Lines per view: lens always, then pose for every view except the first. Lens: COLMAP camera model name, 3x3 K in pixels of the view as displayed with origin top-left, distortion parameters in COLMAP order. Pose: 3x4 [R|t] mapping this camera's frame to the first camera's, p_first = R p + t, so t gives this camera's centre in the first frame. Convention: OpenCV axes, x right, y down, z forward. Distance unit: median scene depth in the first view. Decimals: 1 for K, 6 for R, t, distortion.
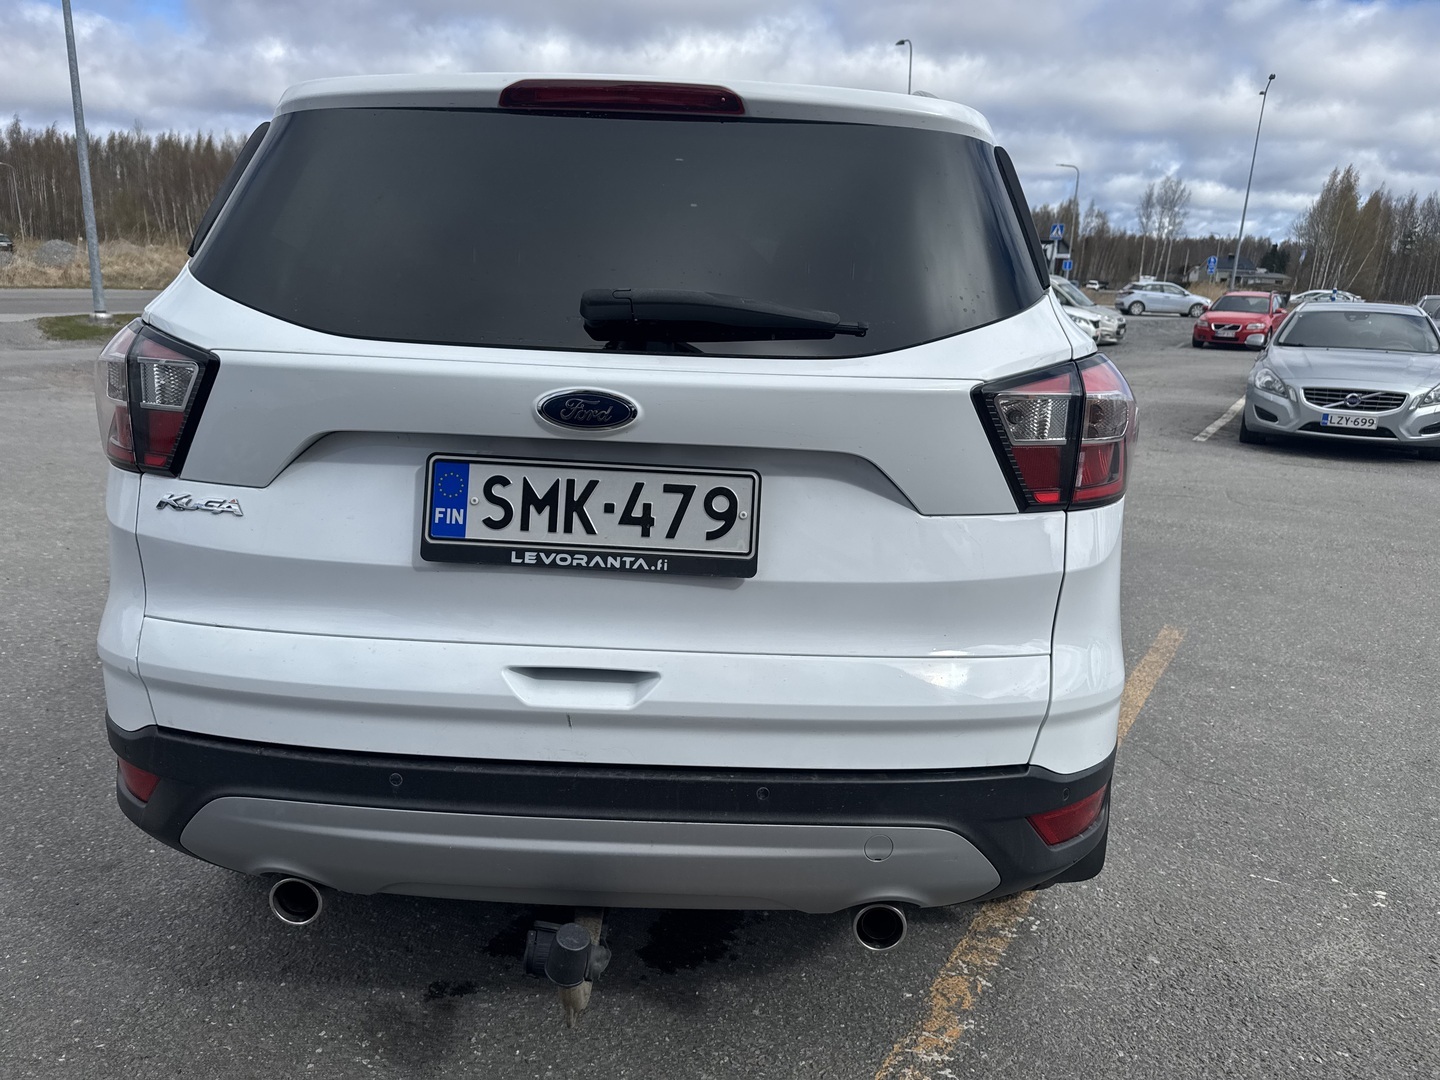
lens RADIAL K [[1024.5, 0, 715.1], [0, 1024.5, 551.6], [0, 0, 1]] dist [0.085534, -0.117009]
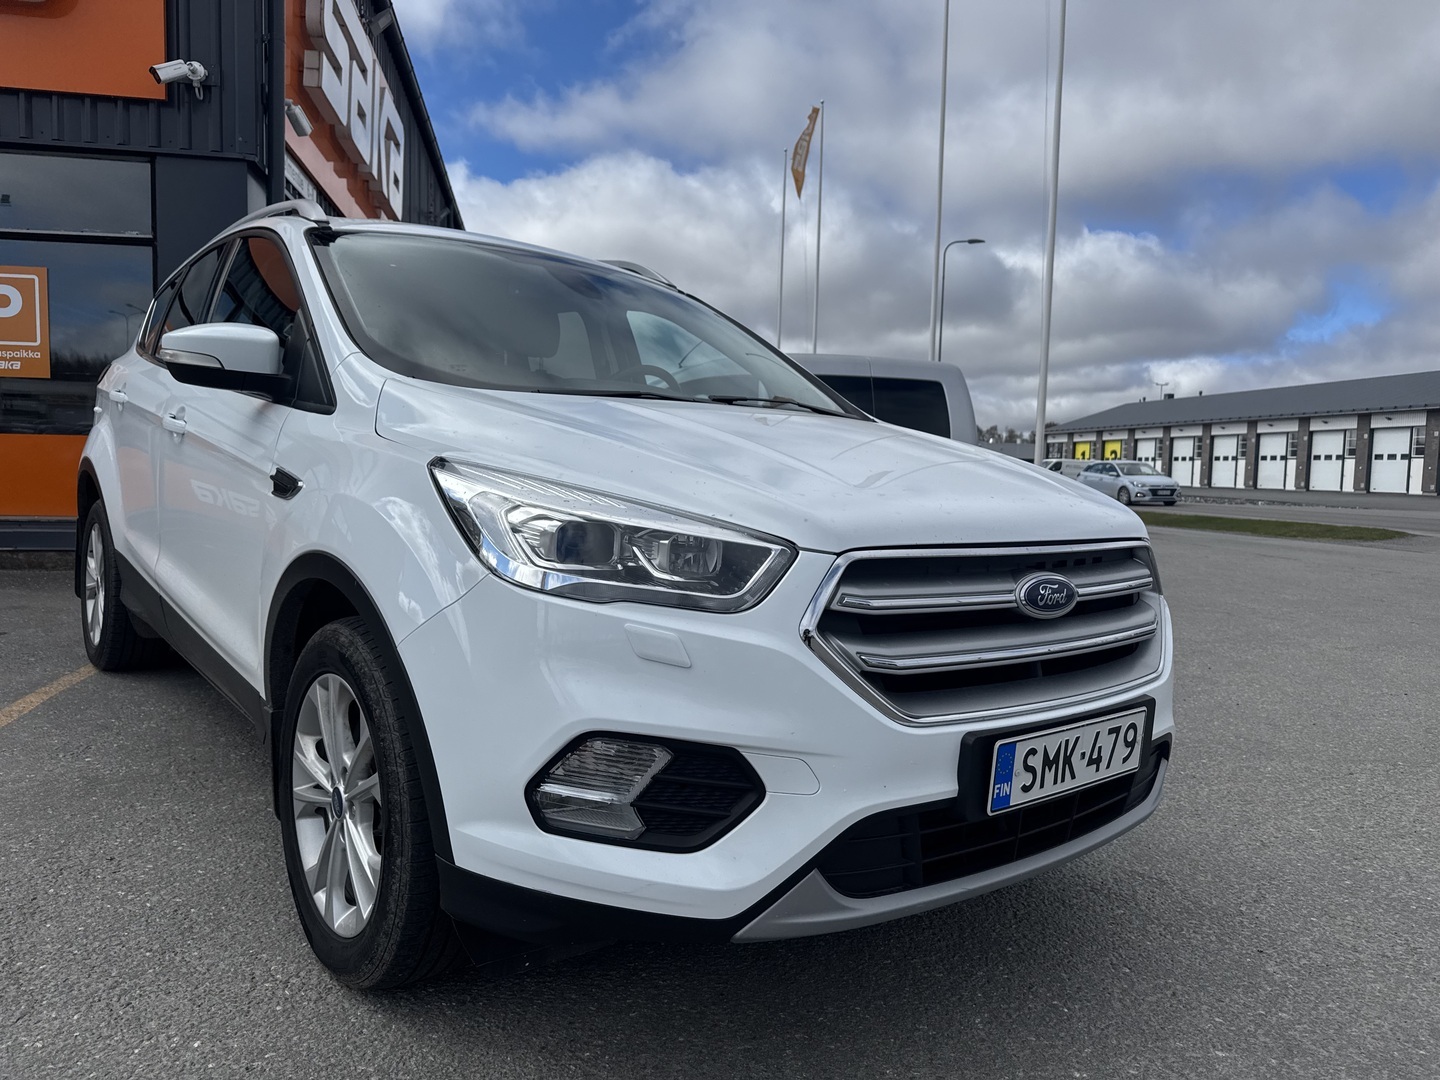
lens RADIAL K [[1024.5, 0, 715.1], [0, 1024.5, 551.6], [0, 0, 1]] dist [0.085534, -0.117009]
pose [[0.775009, -0.081336, 0.626695, -1.204250], [-0.014423, 0.989148, 0.146213, -0.459865], [-0.631786, -0.122355, 0.765425, 0.357049]]
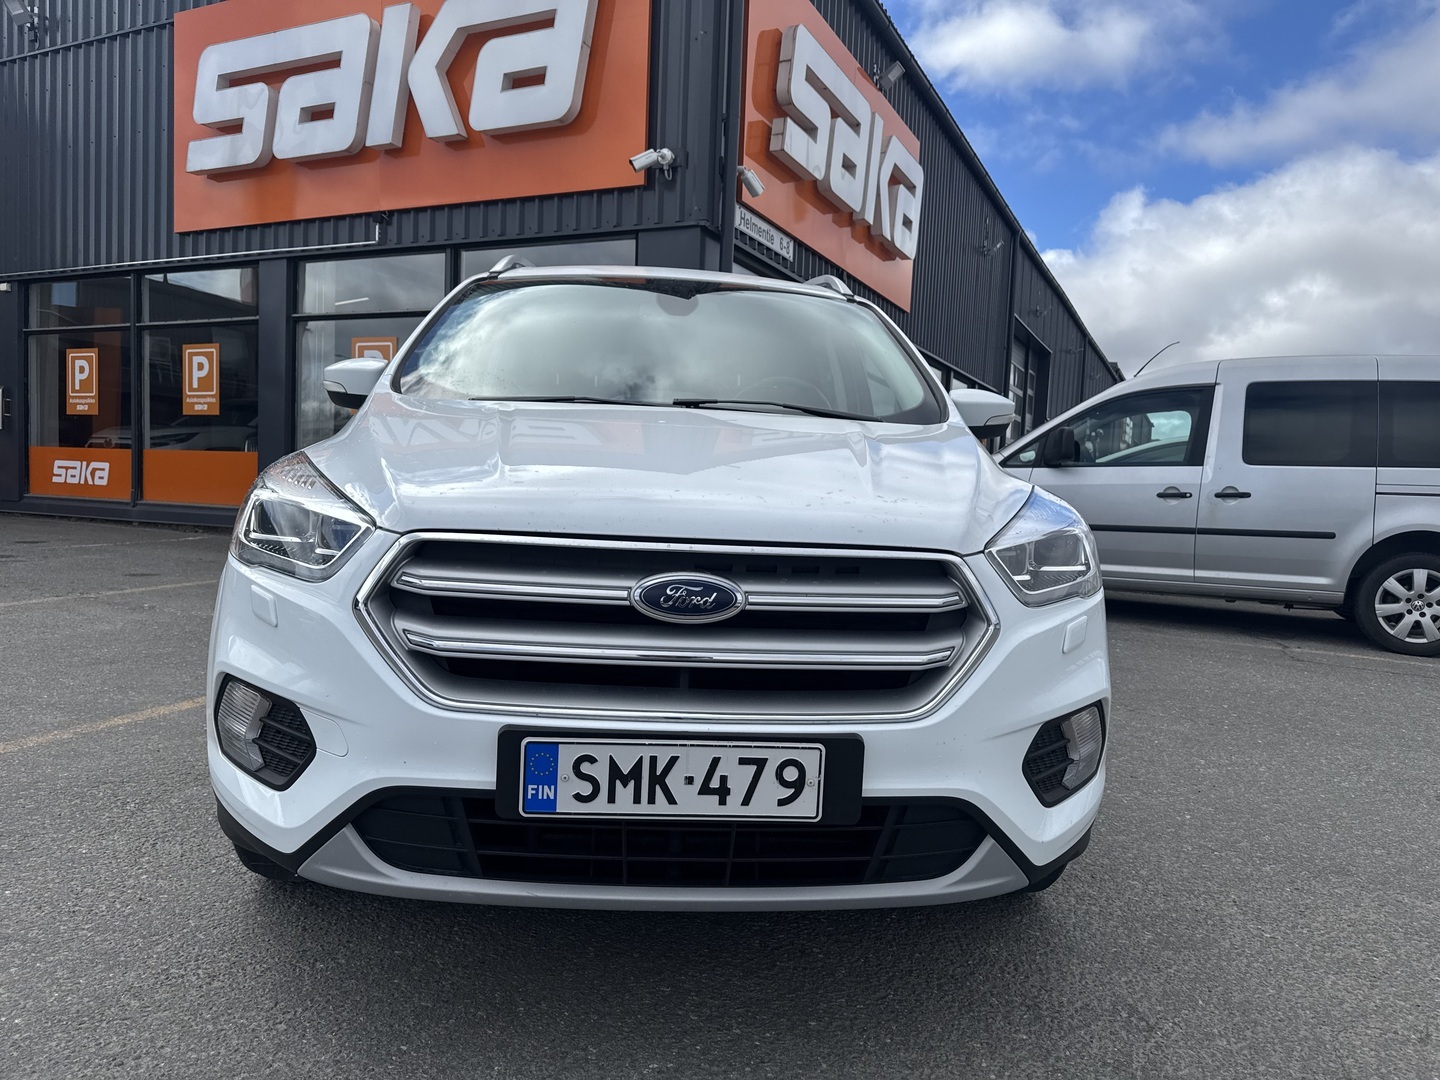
lens RADIAL K [[1024.5, 0, 715.1], [0, 1024.5, 551.6], [0, 0, 1]] dist [0.085534, -0.117009]
pose [[0.997438, -0.015832, 0.069763, -0.147961], [0.007790, 0.993441, 0.114080, -0.407245], [-0.071111, -0.113244, 0.991019, -0.054682]]
